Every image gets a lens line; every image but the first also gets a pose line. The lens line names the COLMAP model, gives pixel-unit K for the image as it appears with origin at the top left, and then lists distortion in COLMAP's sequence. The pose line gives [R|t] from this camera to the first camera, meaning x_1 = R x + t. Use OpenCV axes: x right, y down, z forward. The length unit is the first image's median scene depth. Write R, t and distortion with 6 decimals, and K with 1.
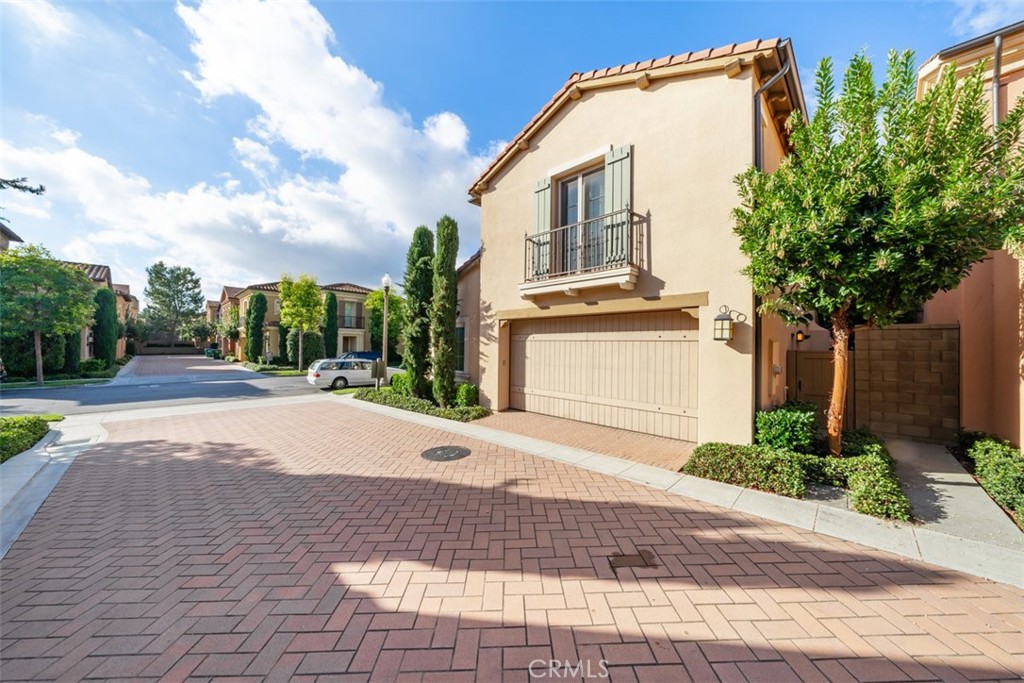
lens RADIAL K [[352.4, 0, 513.2], [0, 352.4, 340.0], [0, 0, 1]] dist [-0.005730, -0.000148]
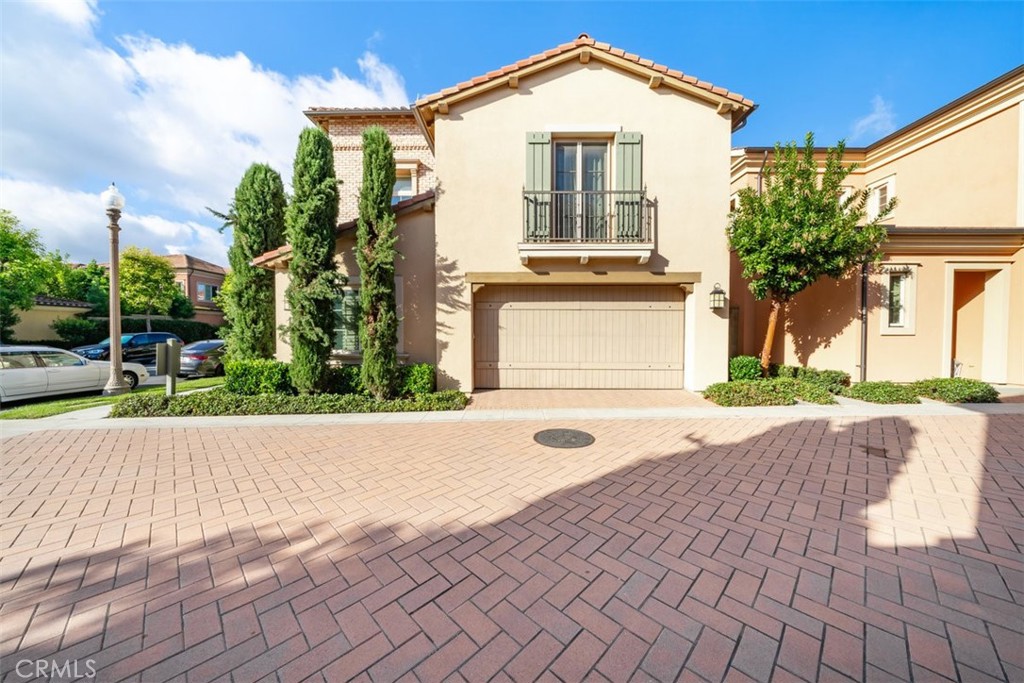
lens RADIAL K [[352.4, 0, 513.5], [0, 352.4, 341.3], [0, 0, 1]] dist [-0.005730, -0.000148]
pose [[0.718194, -0.025628, 0.695371, -0.652651], [-0.006216, 0.999045, 0.043240, 0.051614], [-0.695816, -0.035377, 0.717349, 0.396548]]
